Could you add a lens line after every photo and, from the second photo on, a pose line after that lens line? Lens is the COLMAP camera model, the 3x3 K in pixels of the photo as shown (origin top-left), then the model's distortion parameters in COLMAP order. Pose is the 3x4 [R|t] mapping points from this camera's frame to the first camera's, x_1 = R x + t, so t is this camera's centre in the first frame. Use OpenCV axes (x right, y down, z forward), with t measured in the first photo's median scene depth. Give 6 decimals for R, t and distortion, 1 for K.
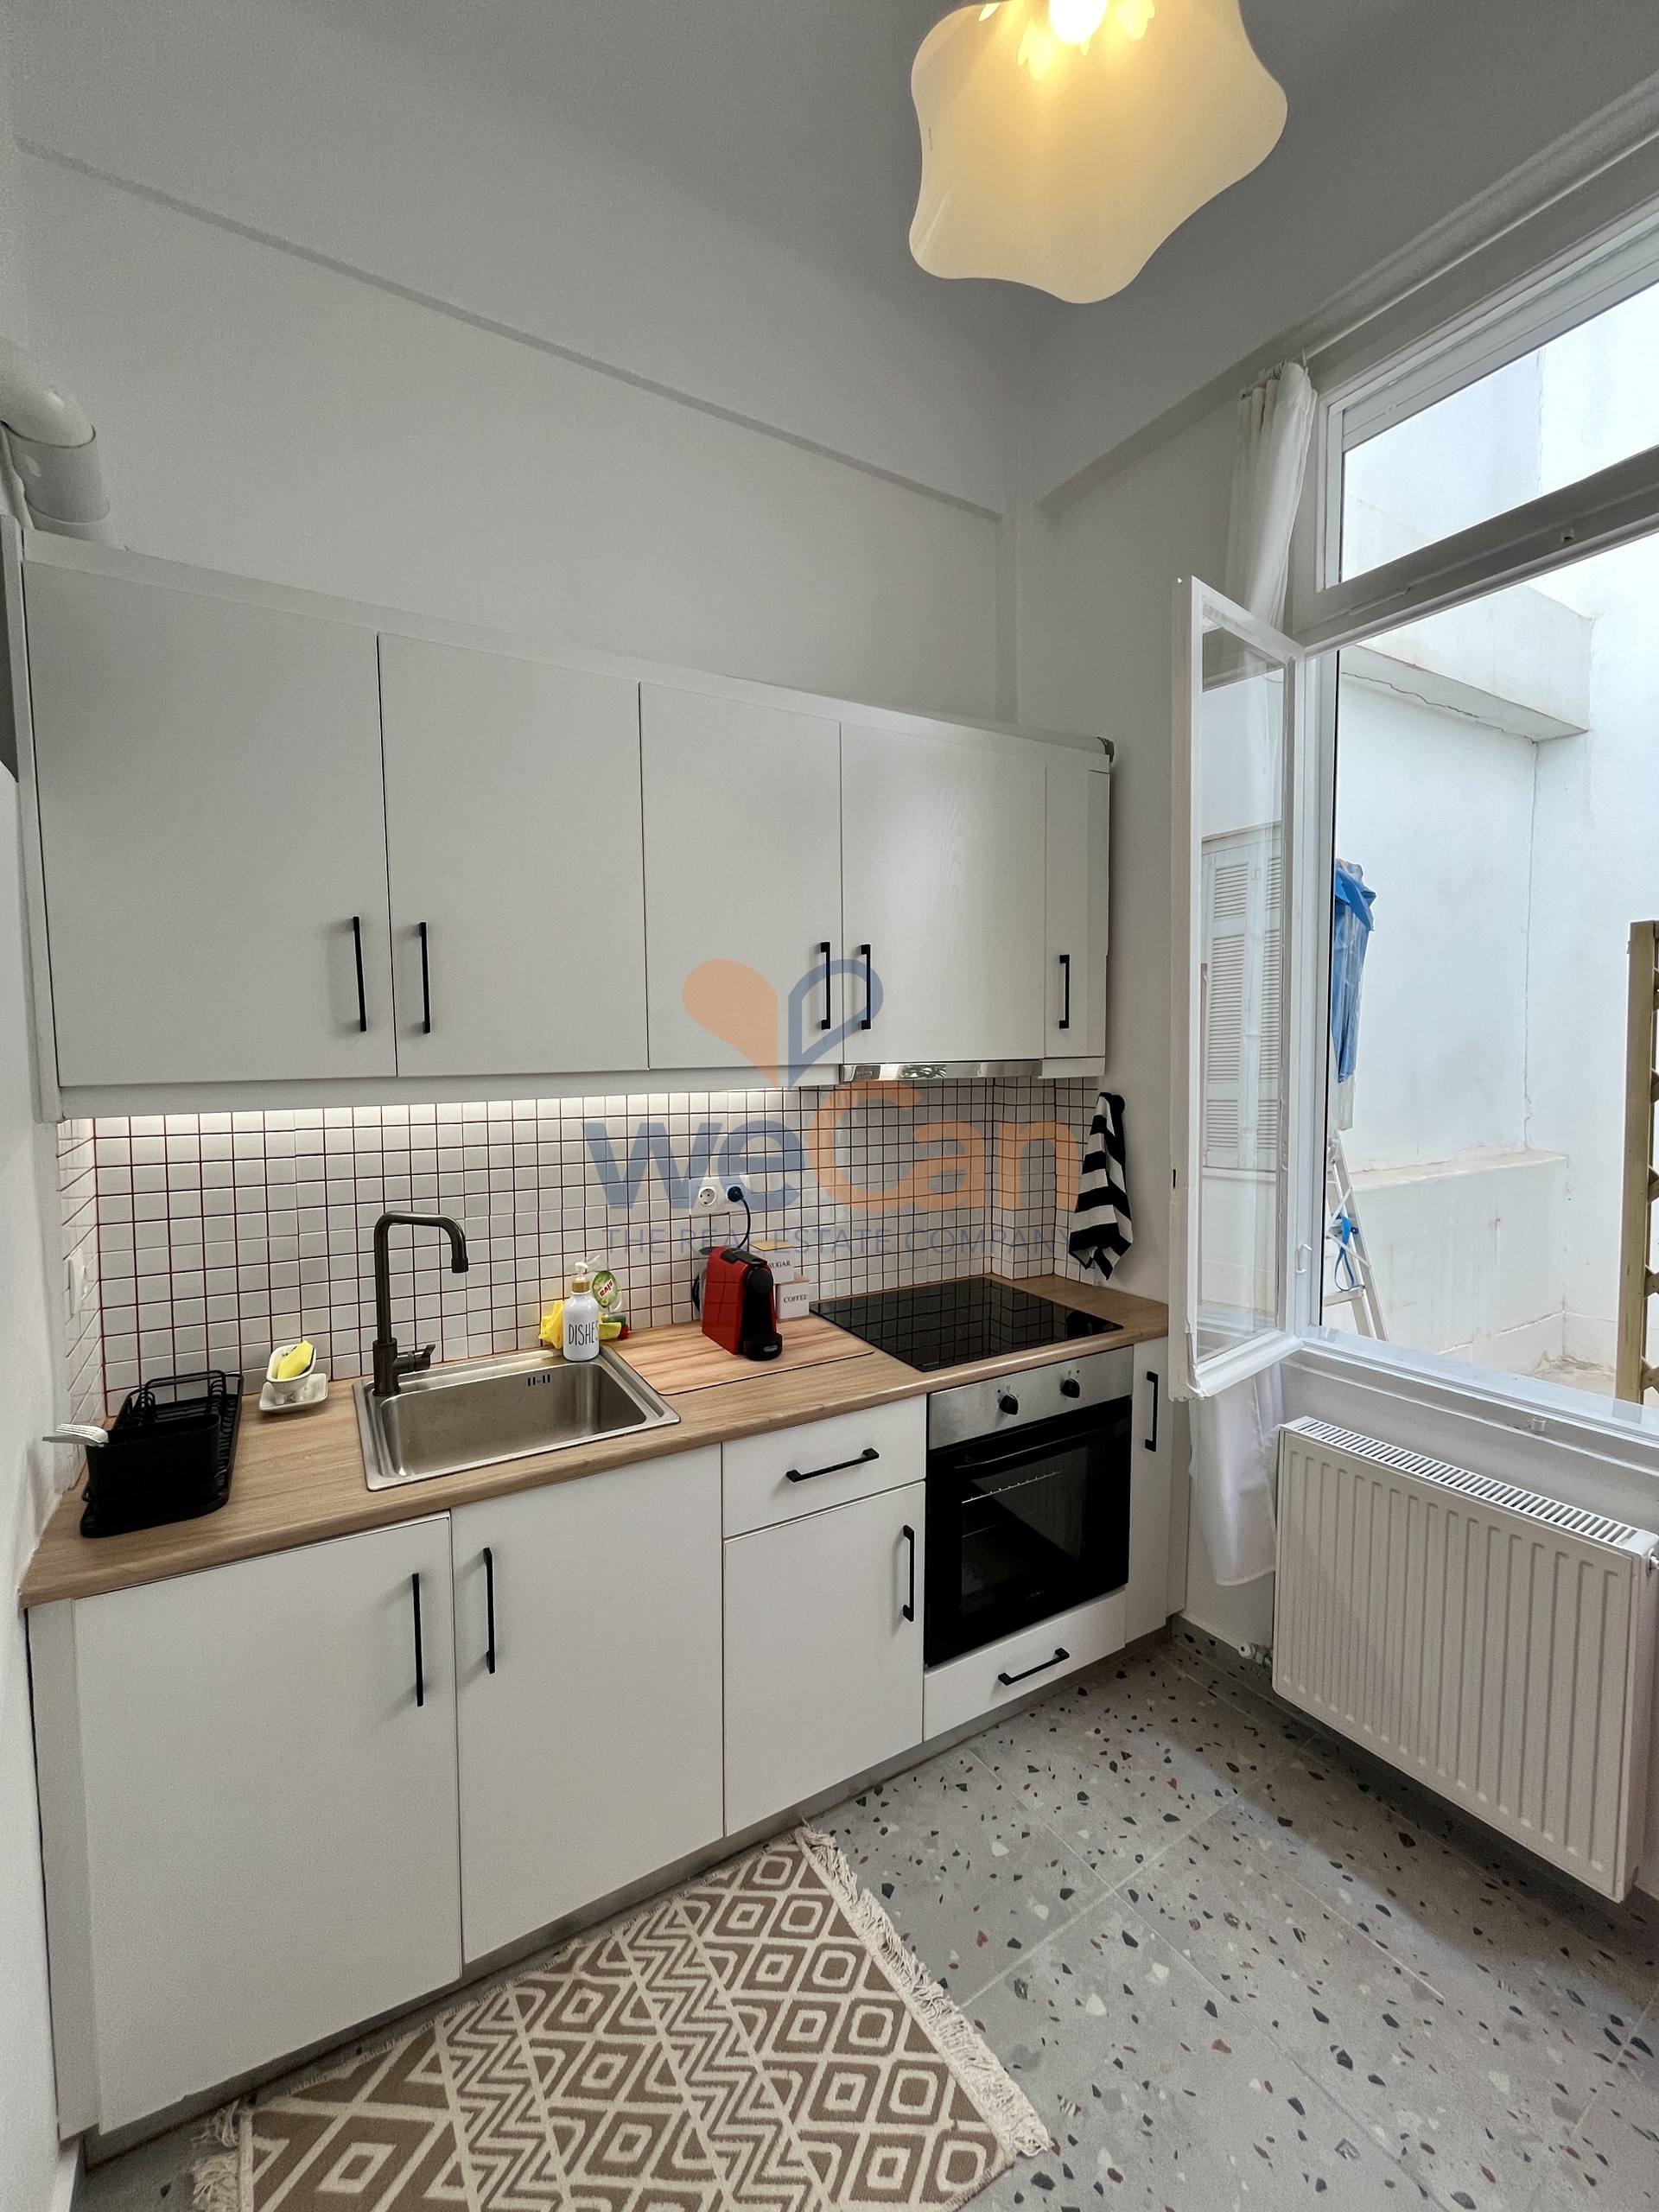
lens RADIAL K [[895.3, 0, 830.2], [0, 895.3, 1099.9], [0, 0, 1]] dist [-0.002252, 0.000037]
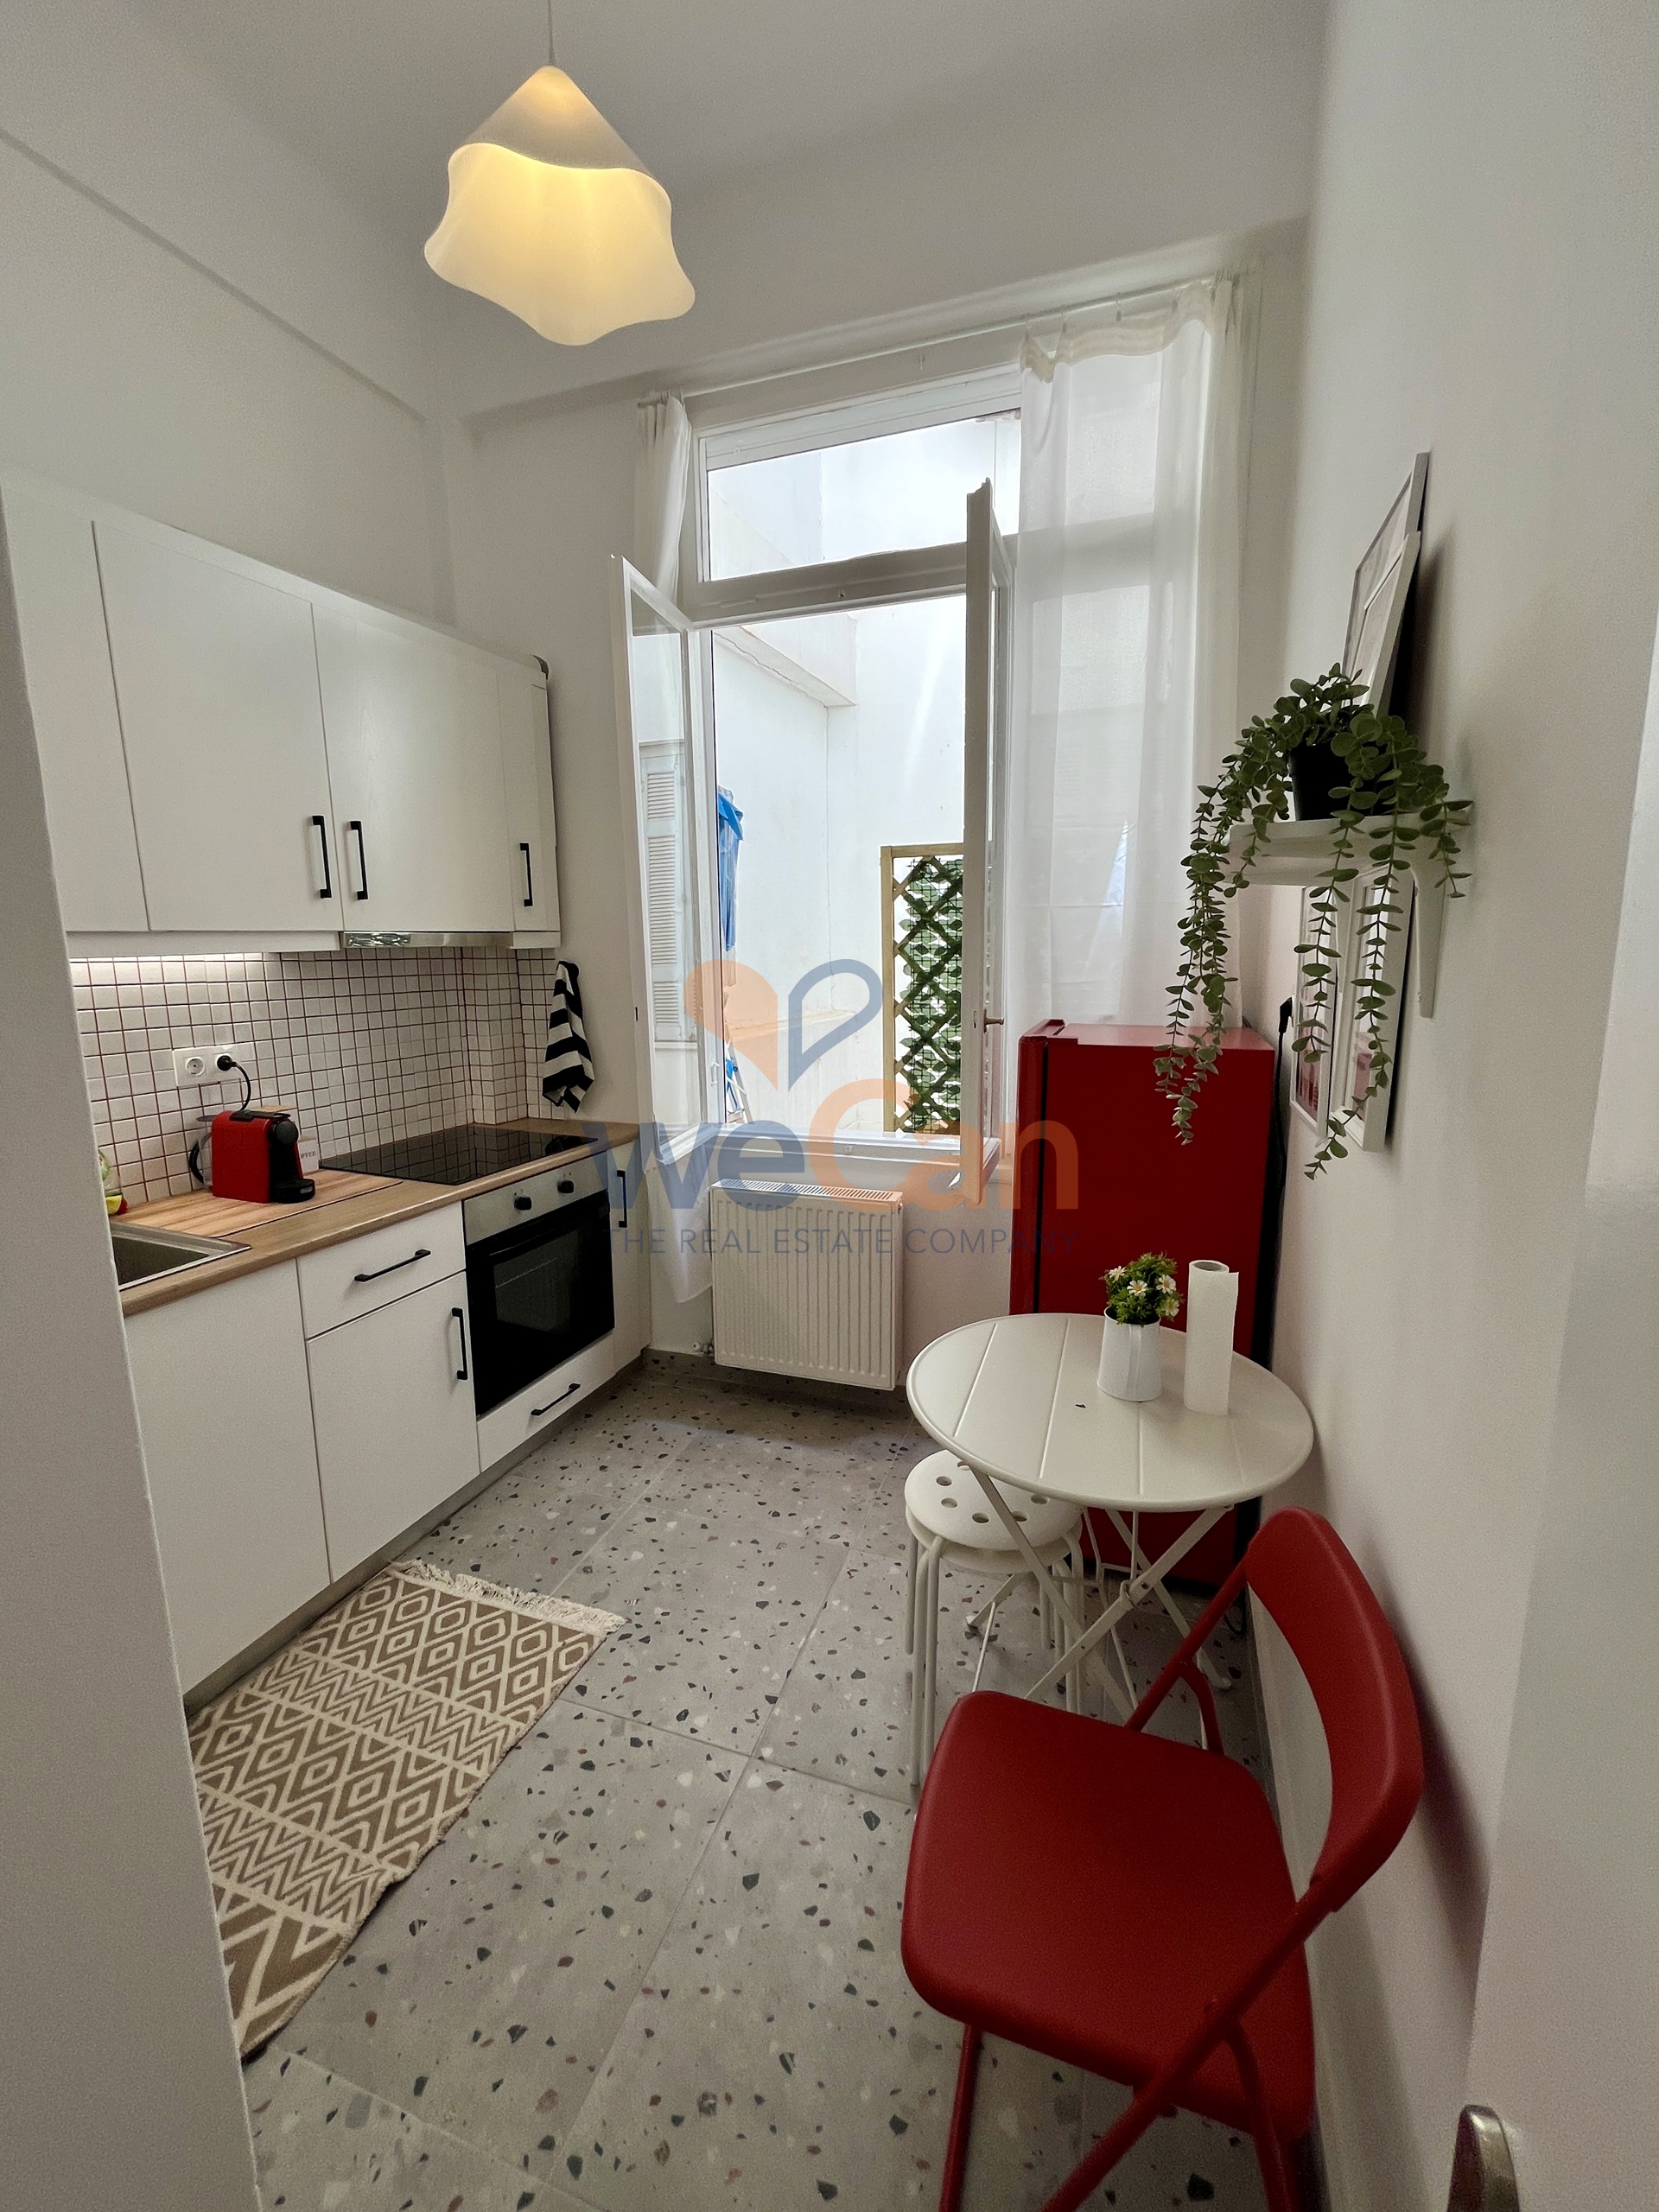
lens RADIAL K [[895.3, 0, 830.2], [0, 895.3, 1099.9], [0, 0, 1]] dist [-0.002252, 0.000037]
pose [[0.787364, -0.106714, 0.607182, -0.202893], [0.040683, 0.991752, 0.121548, 0.055814], [-0.615144, -0.071000, 0.785211, -0.241718]]
